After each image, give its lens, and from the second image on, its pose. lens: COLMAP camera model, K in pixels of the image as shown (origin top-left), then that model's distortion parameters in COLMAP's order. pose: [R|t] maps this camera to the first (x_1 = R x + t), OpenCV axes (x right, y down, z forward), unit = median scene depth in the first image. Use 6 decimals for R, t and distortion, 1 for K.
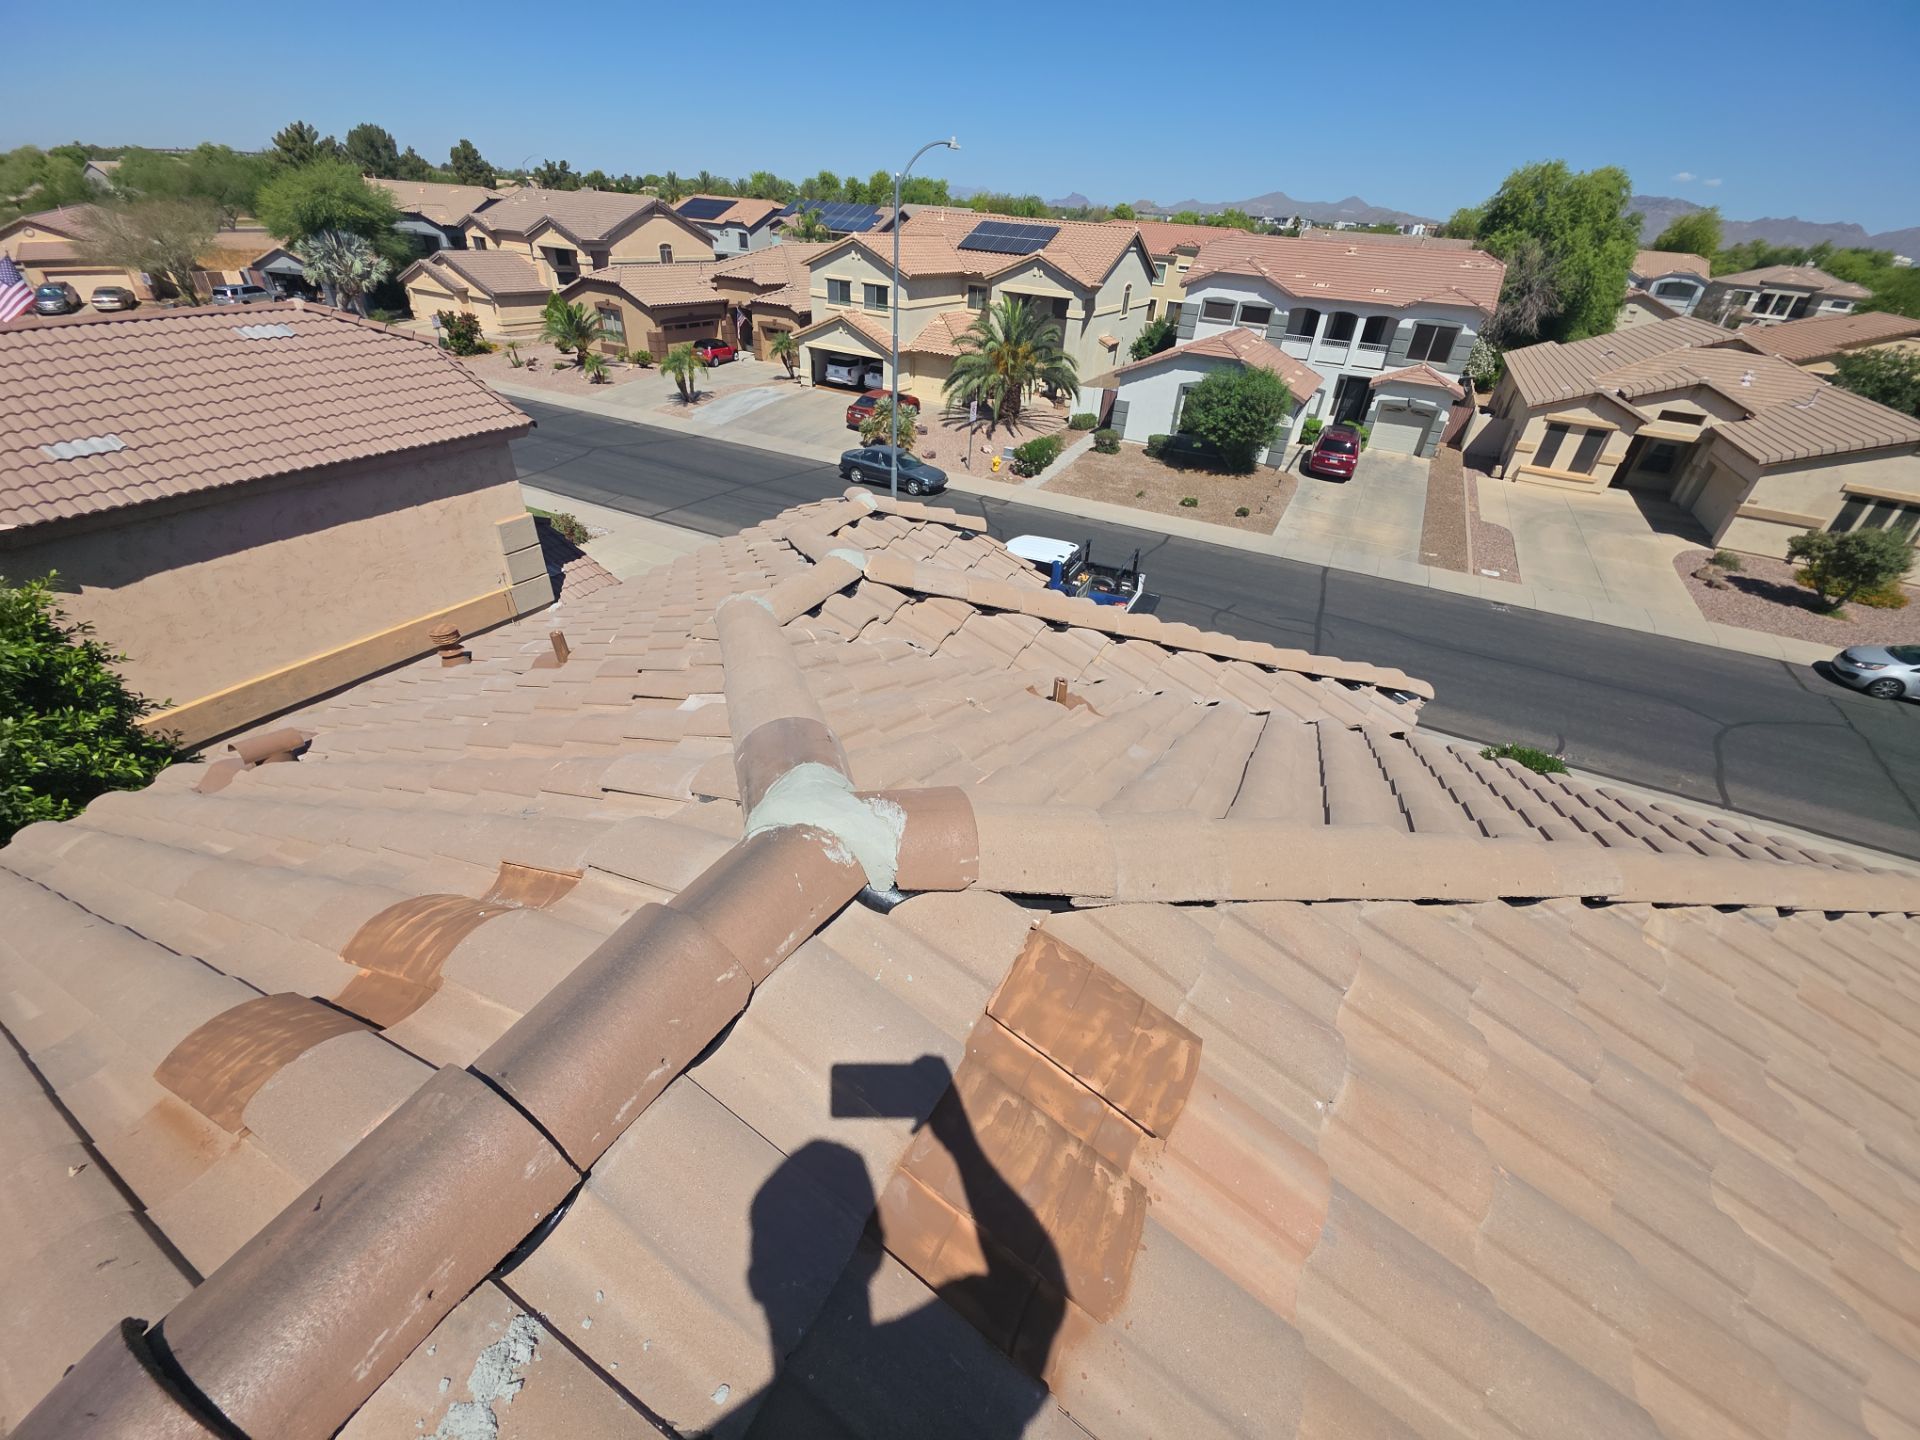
lens RADIAL K [[757.9, 0, 956.6], [0, 757.9, 719.7], [0, 0, 1]] dist [0.017835, -0.009845]
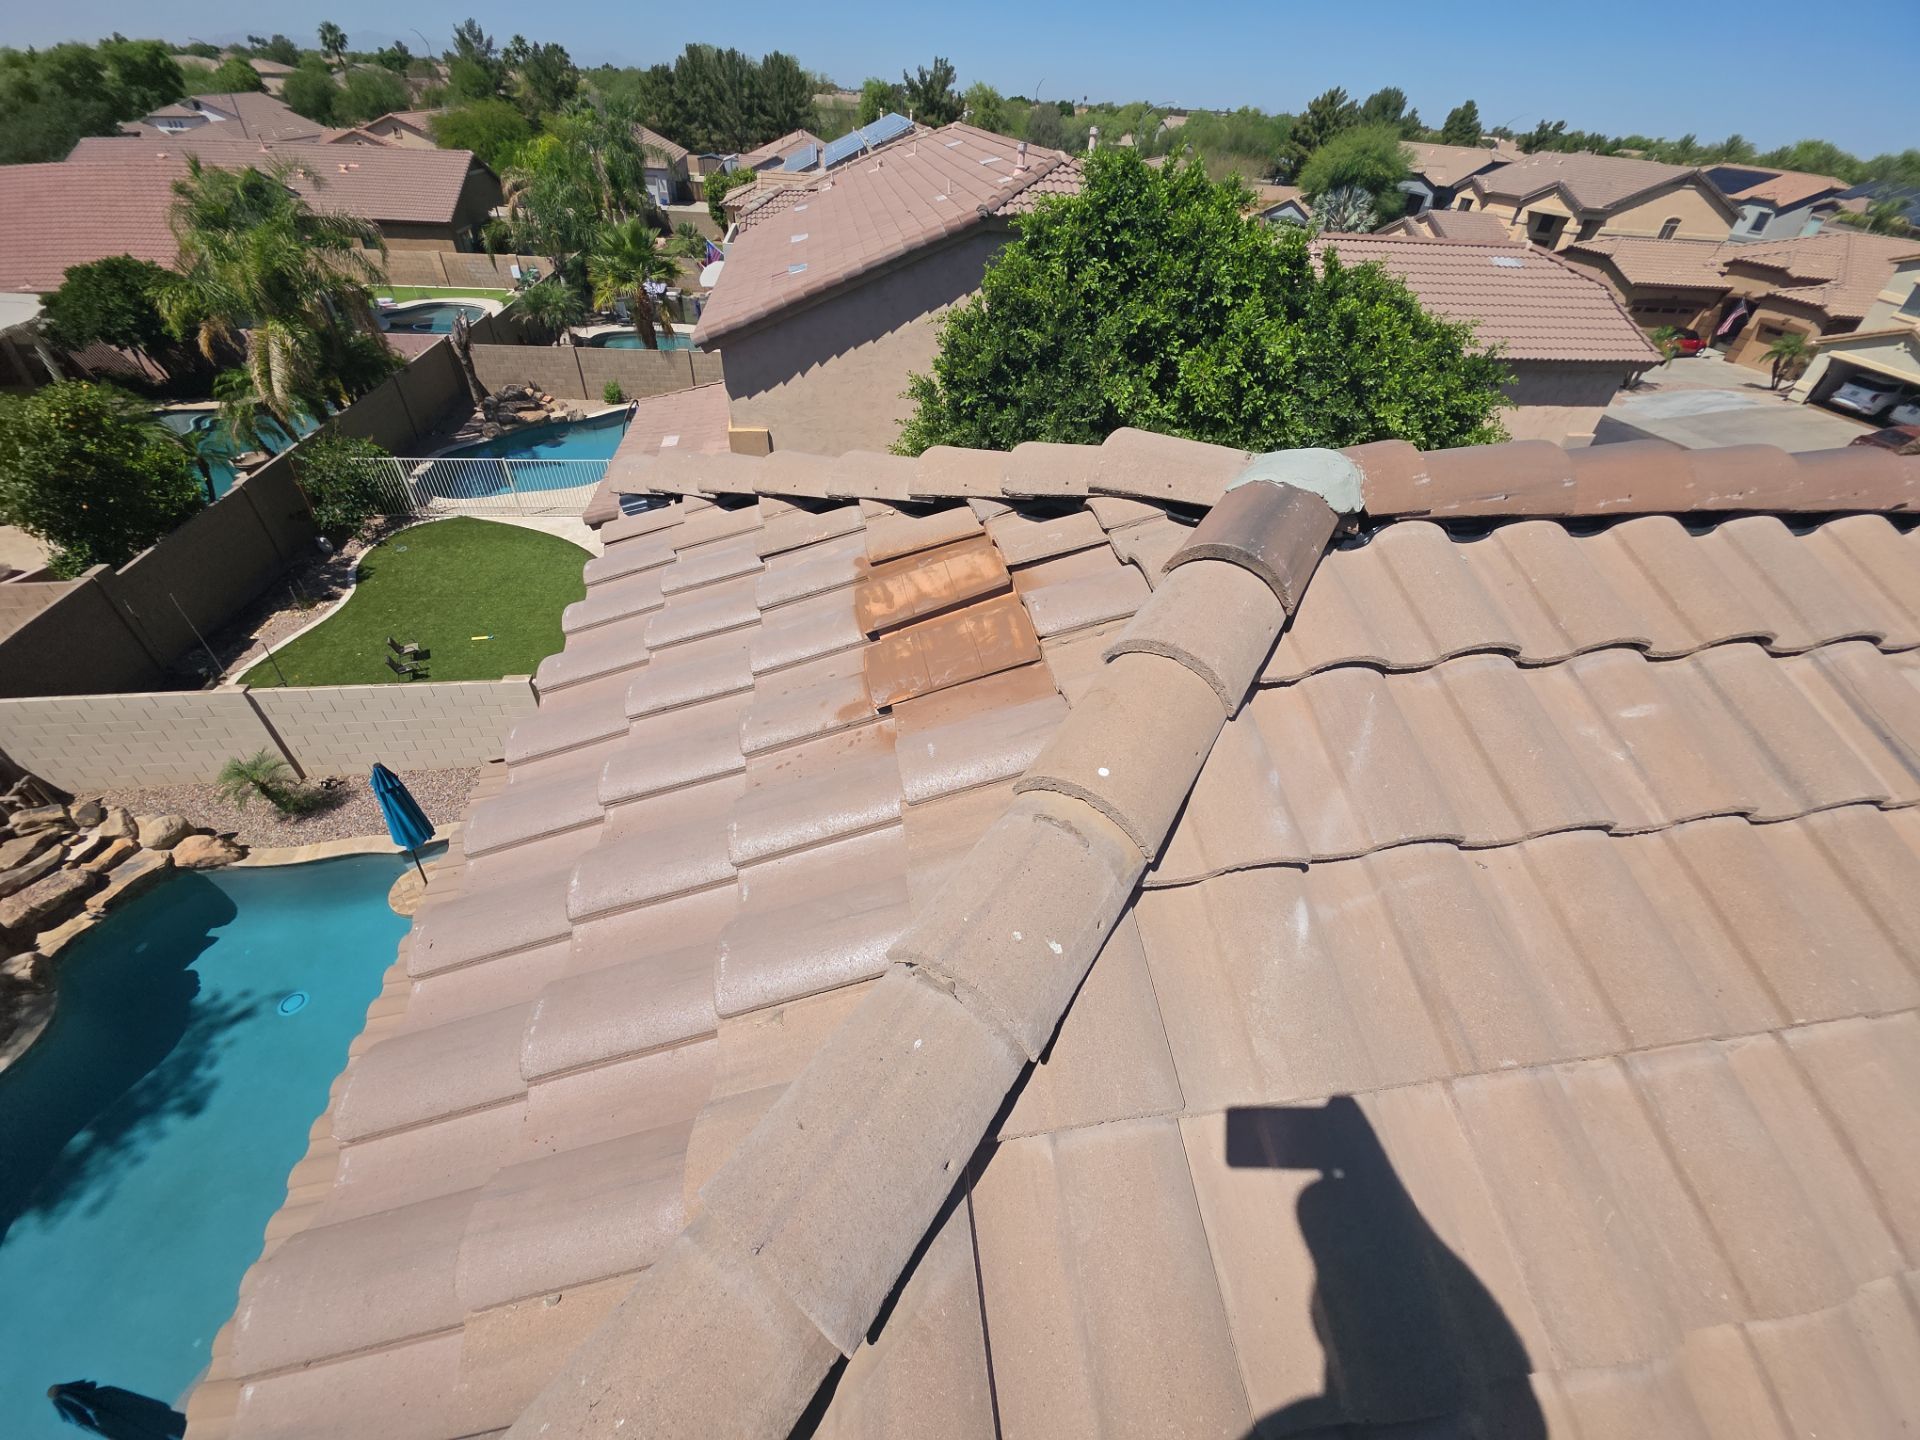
lens RADIAL K [[757.9, 0, 956.6], [0, 757.9, 719.7], [0, 0, 1]] dist [0.017835, -0.009845]
pose [[0.606634, 0.485599, -0.629435, -0.057627], [-0.463668, 0.859267, 0.216040, 0.097895], [0.645761, 0.160791, 0.746417, -0.145516]]
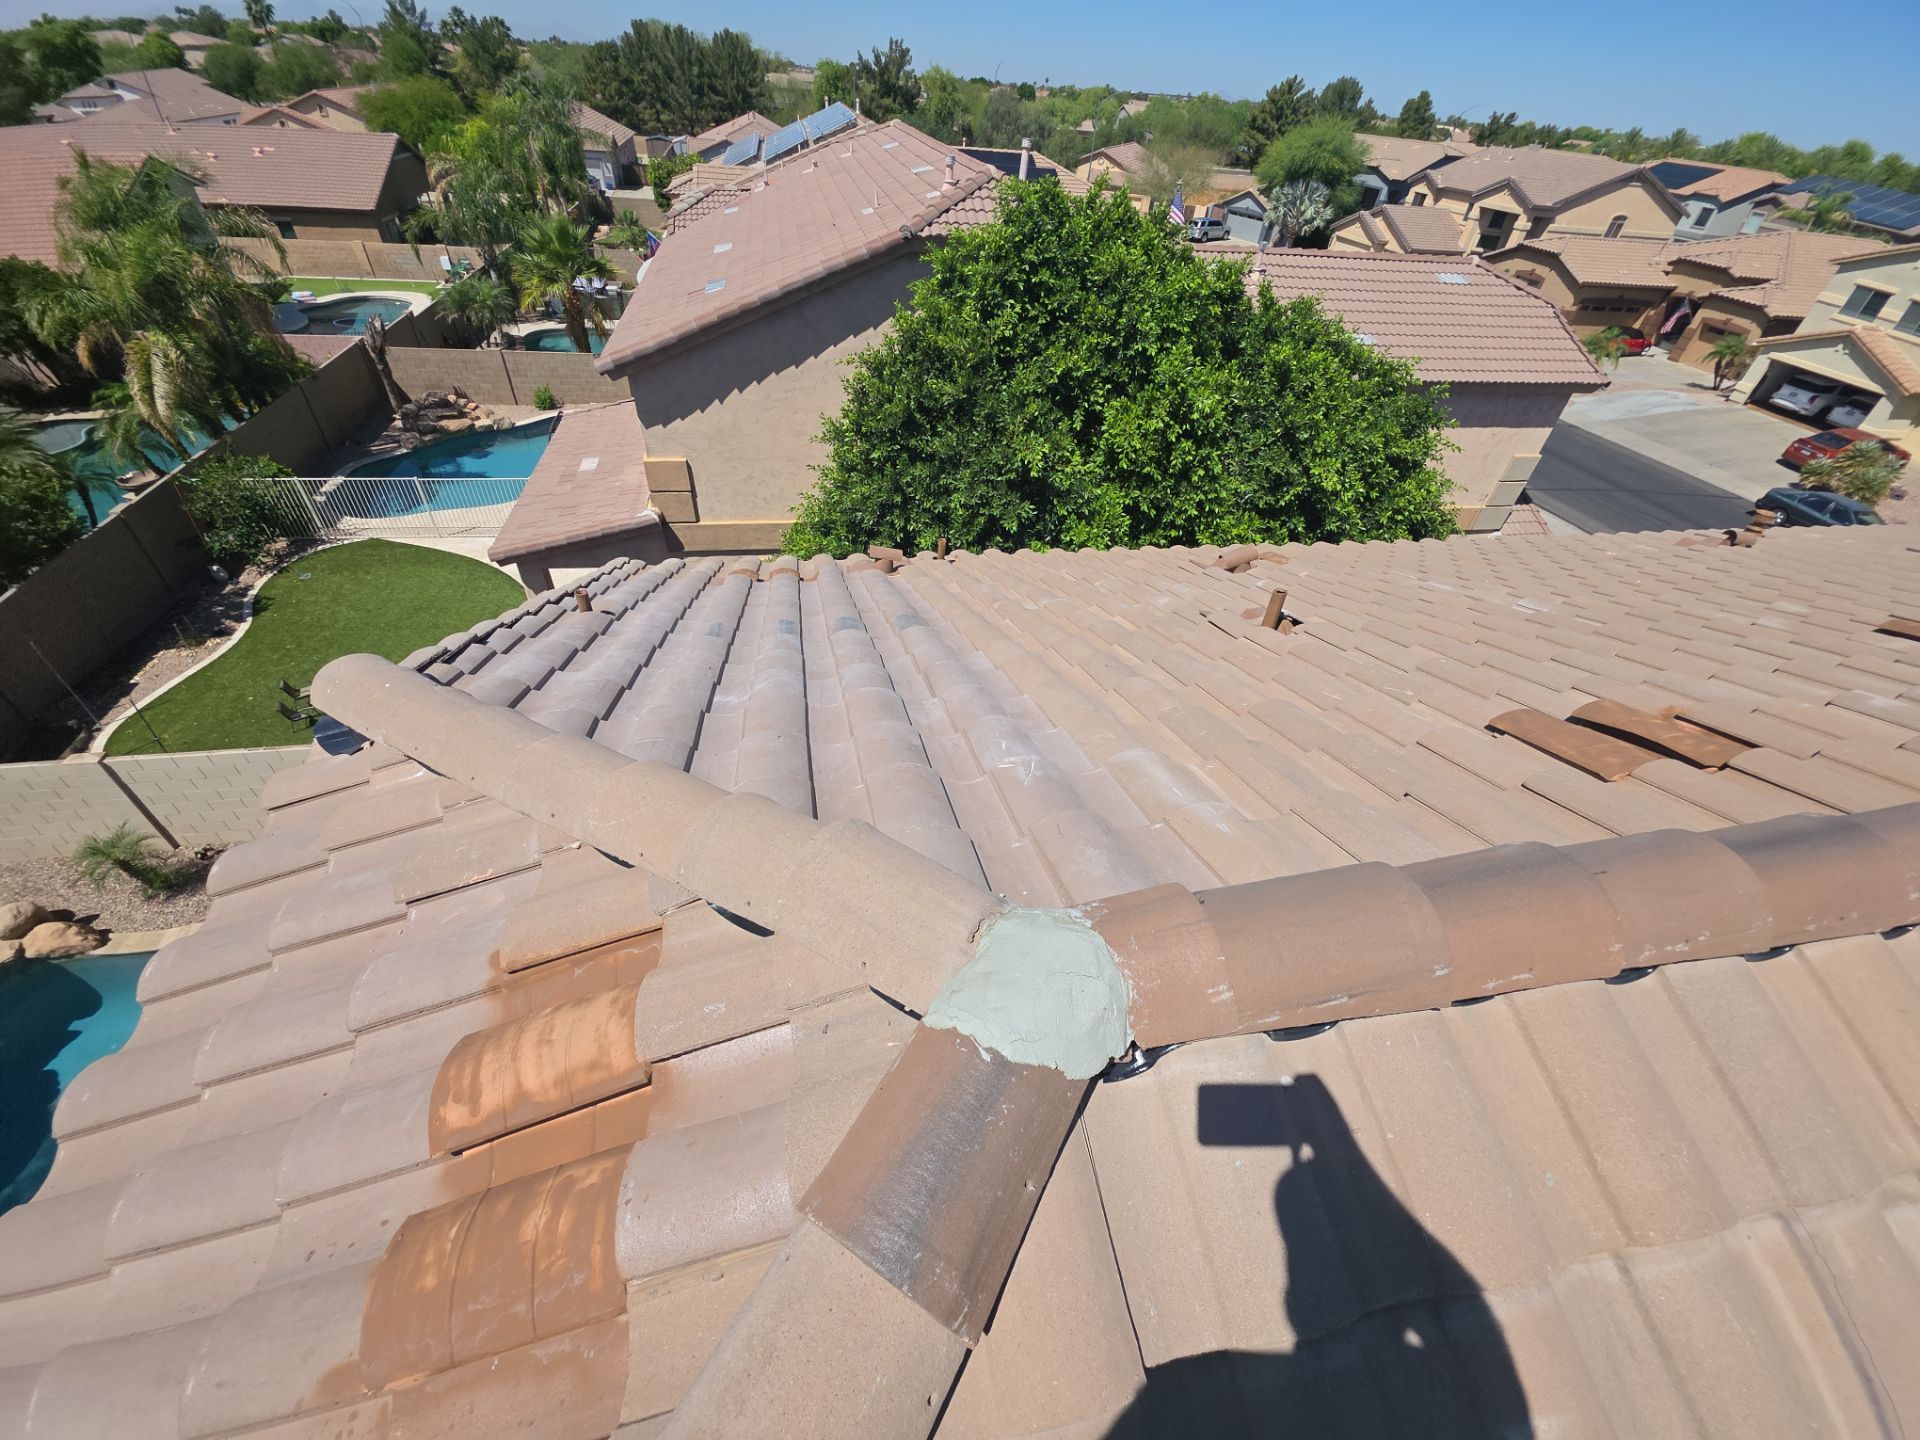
lens RADIAL K [[757.9, 0, 956.6], [0, 757.9, 719.7], [0, 0, 1]] dist [0.017835, -0.009845]
pose [[0.637404, 0.485811, -0.598083, -0.068269], [-0.458467, 0.862966, 0.212362, 0.075959], [0.619293, 0.138841, 0.772787, -0.130036]]
